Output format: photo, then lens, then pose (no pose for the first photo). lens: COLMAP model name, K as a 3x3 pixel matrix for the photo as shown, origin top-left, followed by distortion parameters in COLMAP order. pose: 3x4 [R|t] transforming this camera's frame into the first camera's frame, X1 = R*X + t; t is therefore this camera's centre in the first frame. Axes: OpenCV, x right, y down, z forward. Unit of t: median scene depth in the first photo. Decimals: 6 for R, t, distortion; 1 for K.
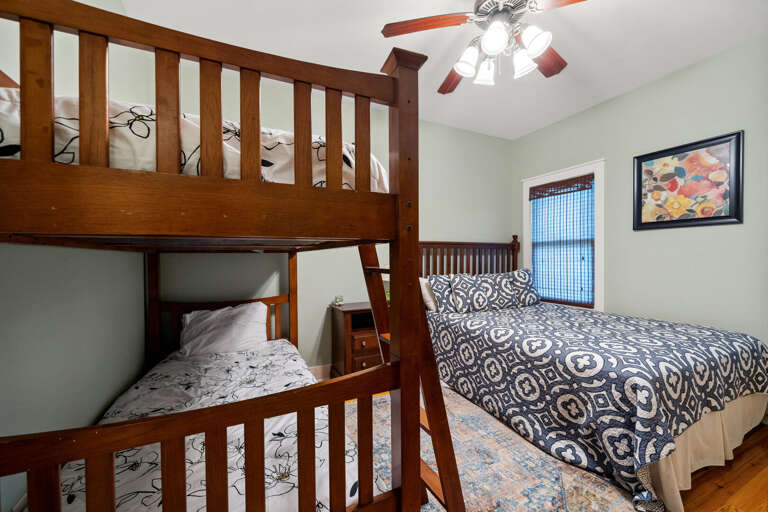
lens RADIAL K [[312.4, 0, 384.0], [0, 312.4, 256.0], [0, 0, 1]] dist [0.000059, -0.000001]
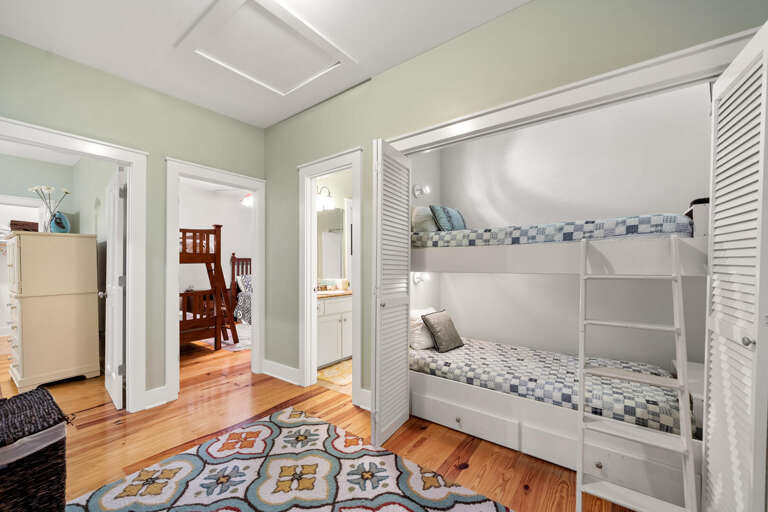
lens RADIAL K [[309.7, 0, 383.5], [0, 309.7, 263.3], [0, 0, 1]] dist [-0.000425, -0.000023]
pose [[0.895407, 0.009274, 0.445152, 0.226997], [-0.006299, 0.999947, -0.008163, -0.020215], [-0.445204, 0.004505, 0.895418, -4.294469]]
